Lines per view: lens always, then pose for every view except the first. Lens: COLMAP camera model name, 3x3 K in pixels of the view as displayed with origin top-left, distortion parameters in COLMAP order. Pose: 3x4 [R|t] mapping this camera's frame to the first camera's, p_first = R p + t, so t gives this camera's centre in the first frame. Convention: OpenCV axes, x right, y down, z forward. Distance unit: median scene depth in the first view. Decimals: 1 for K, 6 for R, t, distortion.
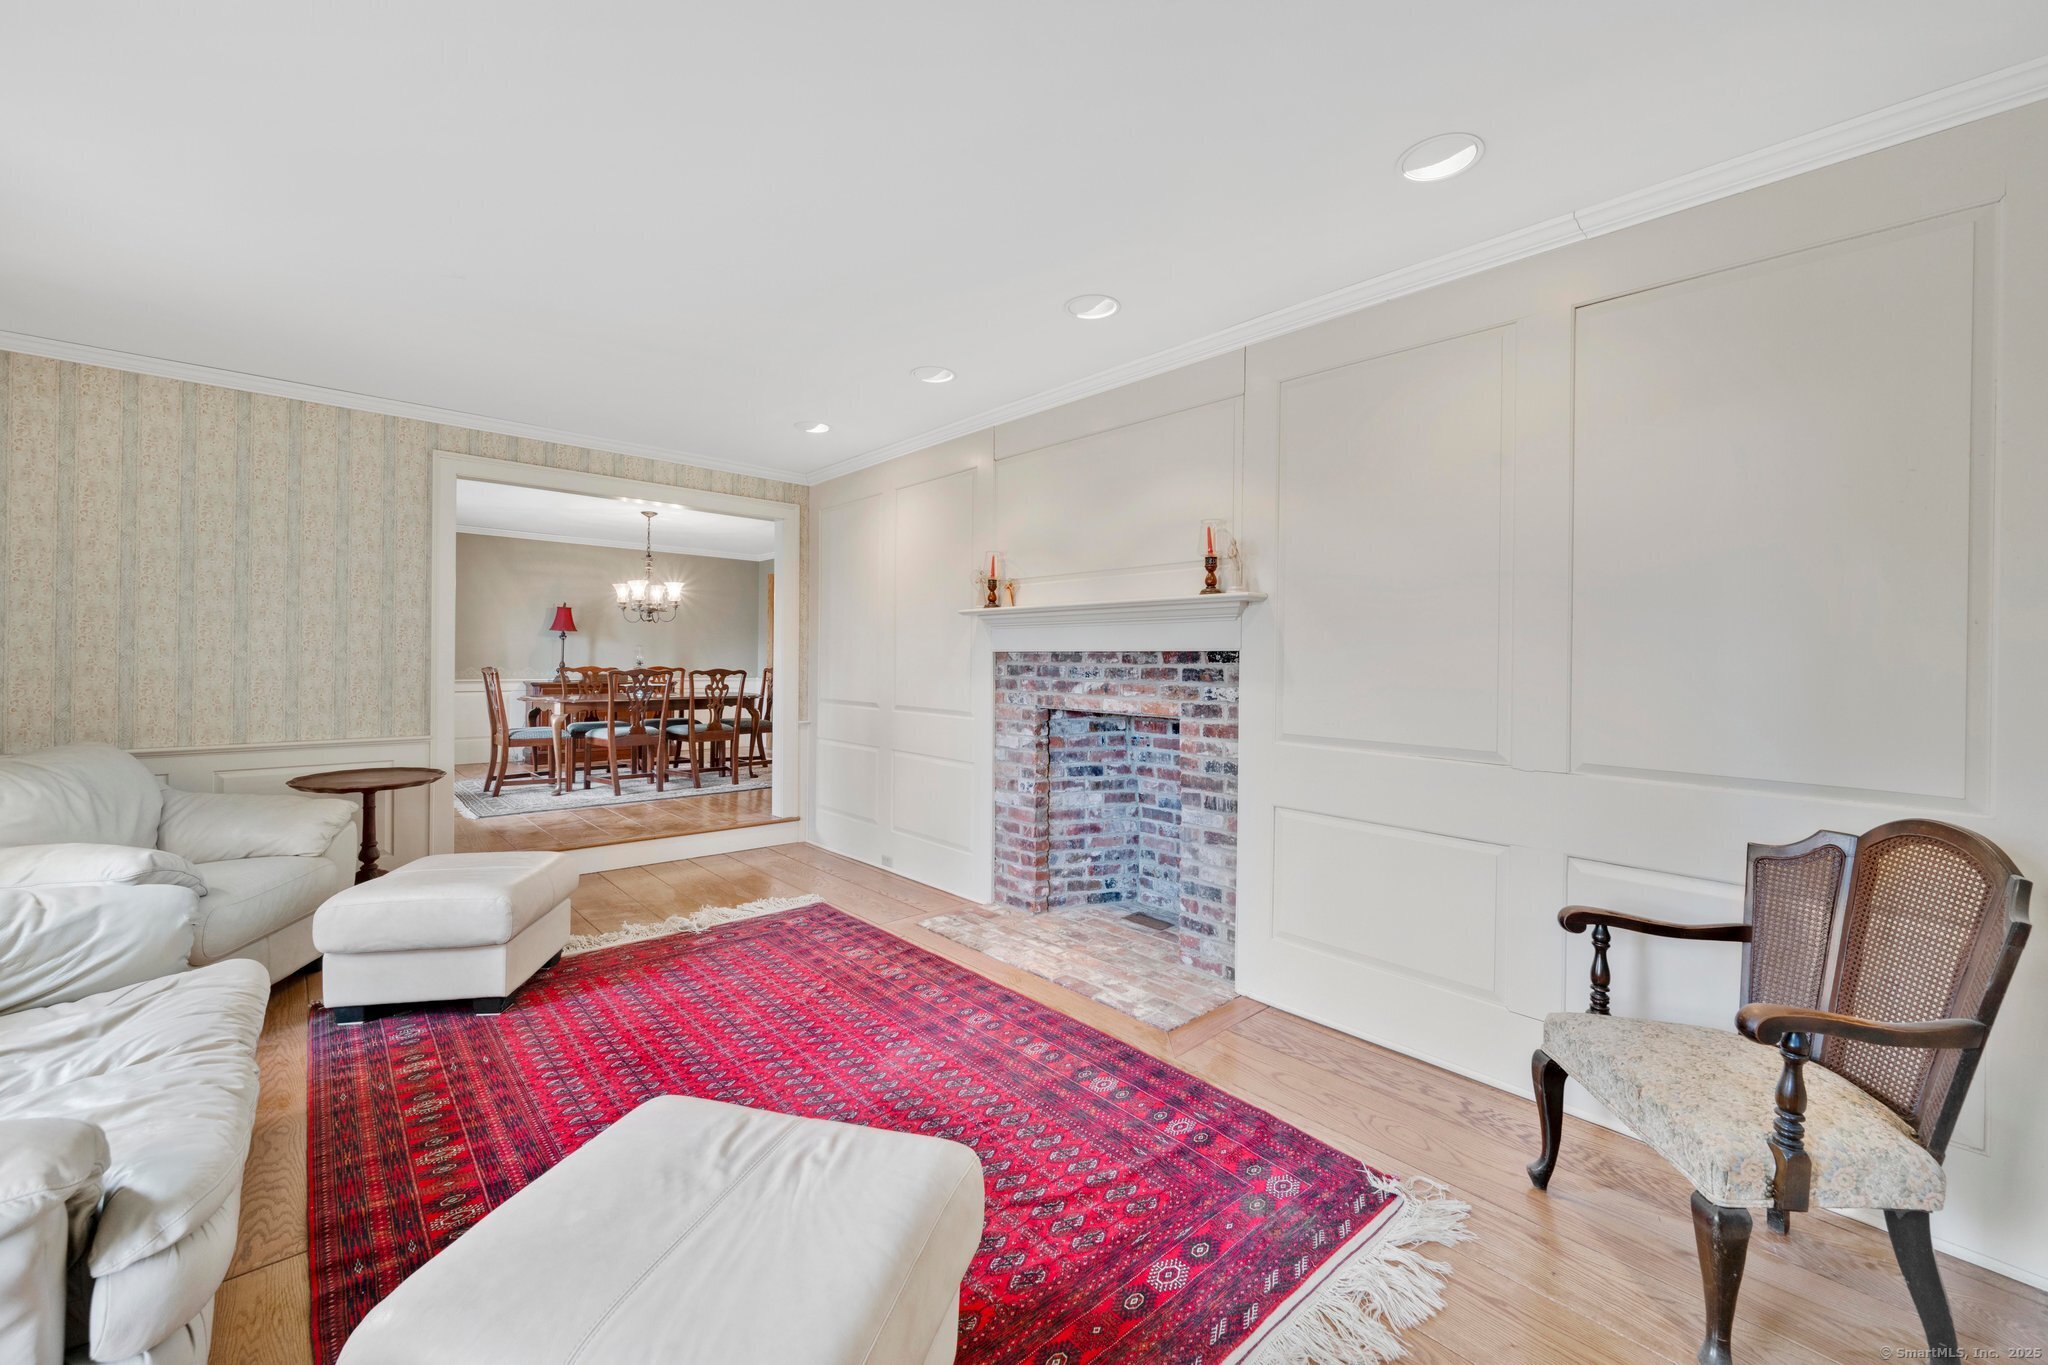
lens RADIAL K [[813.6, 0, 1030.2], [0, 813.6, 655.7], [0, 0, 1]] dist [0.000033, -0.000056]
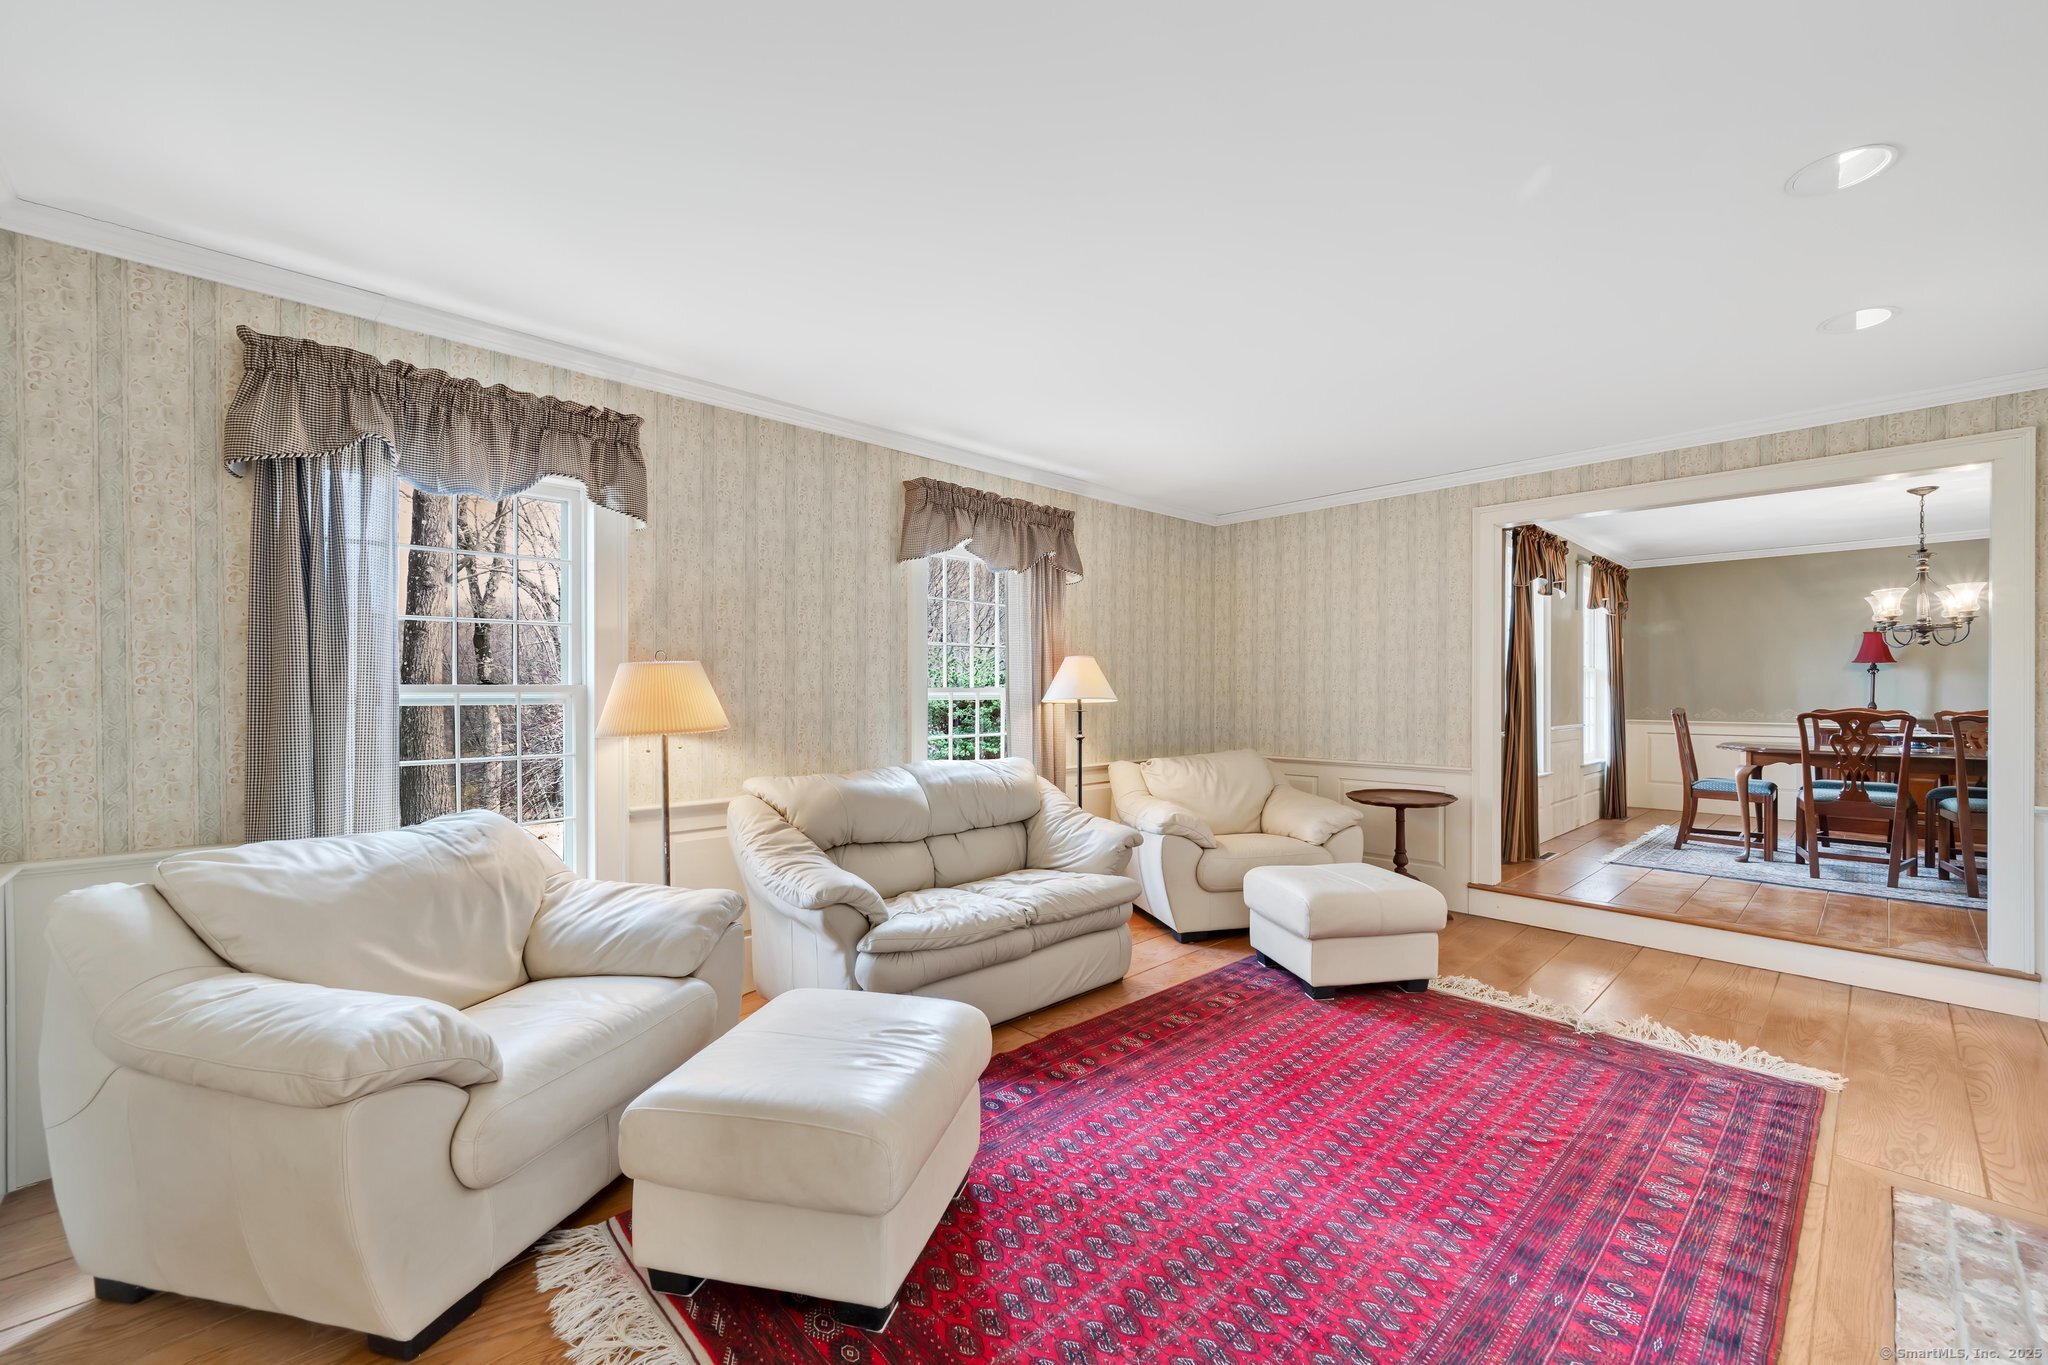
lens RADIAL K [[795.0, 0, 1024.0], [0, 795.0, 682.5], [0, 0, 1]] dist [0.000808, 0.000303]
pose [[0.035611, -0.025114, -0.999050, 0.404750], [0.004573, 0.999678, -0.024967, 0.008716], [0.999355, -0.003679, 0.035714, 0.451499]]
